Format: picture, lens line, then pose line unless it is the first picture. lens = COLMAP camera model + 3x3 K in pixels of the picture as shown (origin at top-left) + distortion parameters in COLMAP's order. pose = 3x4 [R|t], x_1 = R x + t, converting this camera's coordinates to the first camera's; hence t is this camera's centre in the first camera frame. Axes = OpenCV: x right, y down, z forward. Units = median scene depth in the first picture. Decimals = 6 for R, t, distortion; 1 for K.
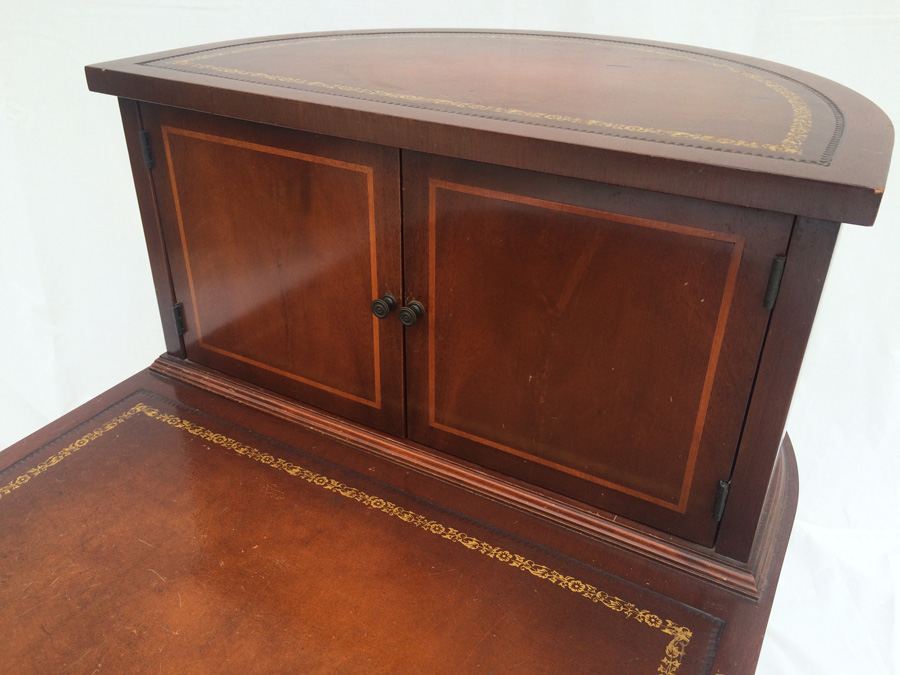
lens RADIAL K [[773.5, 0, 454.1], [0, 773.5, 334.4], [0, 0, 1]] dist [0.086057, -0.115873]
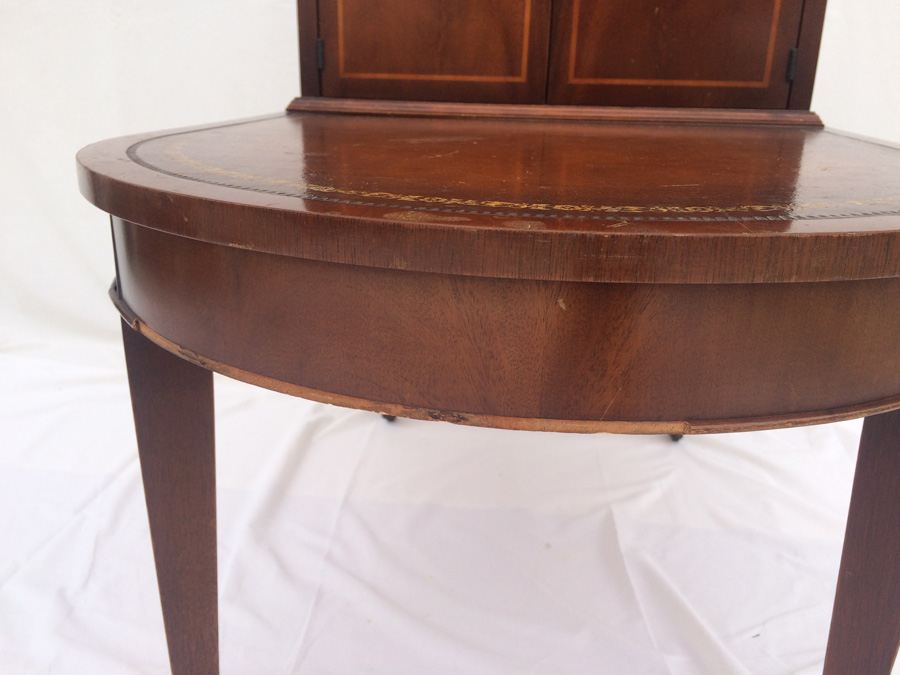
lens RADIAL K [[773.5, 0, 454.1], [0, 773.5, 334.4], [0, 0, 1]] dist [0.086057, -0.115873]
pose [[0.920533, -0.116644, 0.372845, -0.767954], [0.183693, 0.971535, -0.149585, 0.705399], [-0.344784, 0.206187, 0.915757, -0.065045]]
